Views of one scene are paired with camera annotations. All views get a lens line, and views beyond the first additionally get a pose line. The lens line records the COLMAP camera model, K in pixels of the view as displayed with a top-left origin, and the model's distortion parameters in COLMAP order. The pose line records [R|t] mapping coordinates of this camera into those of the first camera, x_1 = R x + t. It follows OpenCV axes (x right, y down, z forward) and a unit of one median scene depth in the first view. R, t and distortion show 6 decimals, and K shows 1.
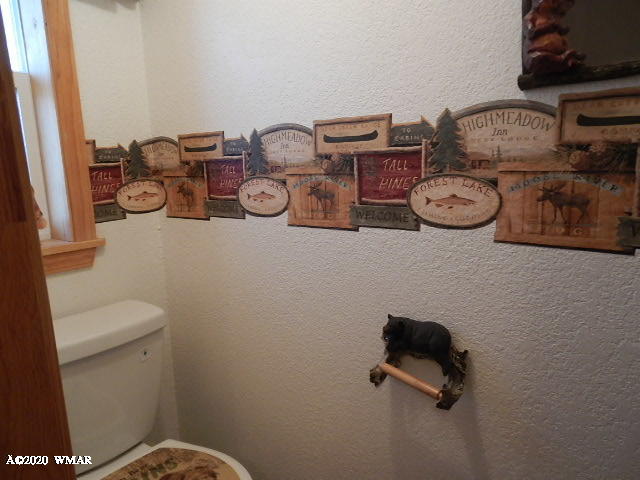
lens RADIAL K [[458.9, 0, 320.2], [0, 458.9, 246.6], [0, 0, 1]] dist [-0.029159, -0.002943]
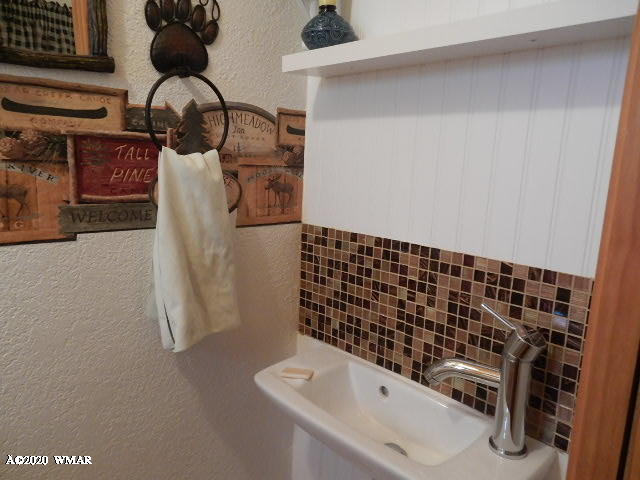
lens RADIAL K [[472.0, 0, 320.0], [0, 472.0, 240.0], [0, 0, 1]] dist [-0.002234, 0.003363]
pose [[0.149287, -0.134865, 0.979553, -0.629638], [0.130027, 0.984730, 0.115761, -0.073837], [-0.980207, 0.110087, 0.164544, 0.516422]]
